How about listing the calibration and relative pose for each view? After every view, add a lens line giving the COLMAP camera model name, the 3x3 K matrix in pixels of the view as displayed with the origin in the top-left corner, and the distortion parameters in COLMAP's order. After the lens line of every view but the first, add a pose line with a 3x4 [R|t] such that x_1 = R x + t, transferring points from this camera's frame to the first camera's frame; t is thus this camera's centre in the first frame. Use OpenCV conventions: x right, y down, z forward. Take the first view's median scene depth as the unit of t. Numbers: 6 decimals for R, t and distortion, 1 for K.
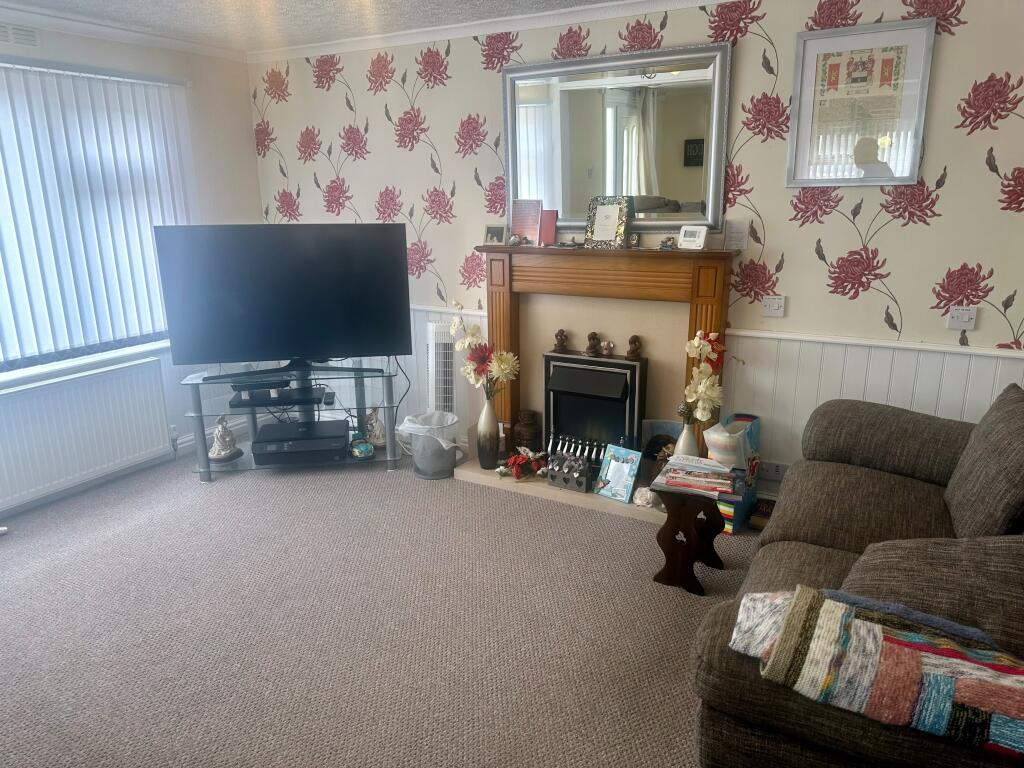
lens RADIAL K [[737.0, 0, 514.6], [0, 737.0, 385.7], [0, 0, 1]] dist [0.110685, -0.160002]
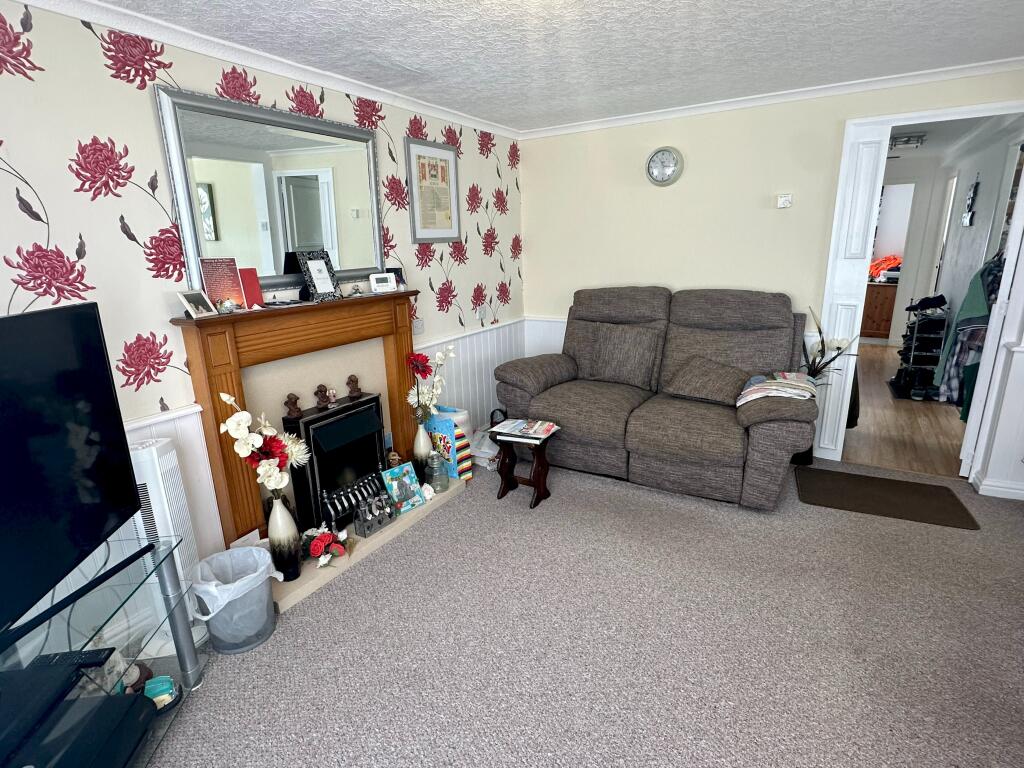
lens RADIAL K [[520.3, 0, 524.1], [0, 520.3, 382.9], [0, 0, 1]] dist [-0.000117, 0.000264]
pose [[0.024883, -0.244435, 0.969346, -0.626631], [0.294699, 0.928351, 0.226532, -0.169115], [-0.955266, 0.280029, 0.095135, 0.730586]]
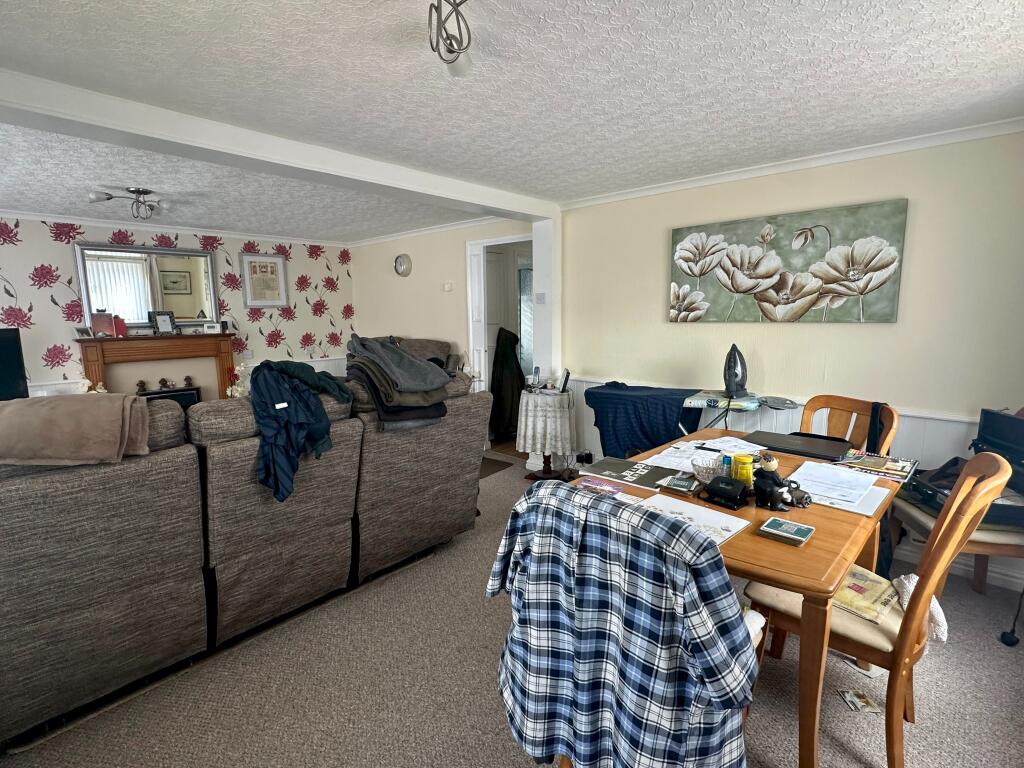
lens RADIAL K [[477.2, 0, 513.5], [0, 477.2, 386.8], [0, 0, 1]] dist [-0.000821, 0.000274]
pose [[0.209543, -0.140460, 0.967658, -1.020892], [0.268981, 0.959728, 0.081062, 0.107615], [-0.940075, 0.243296, 0.238885, -0.196807]]
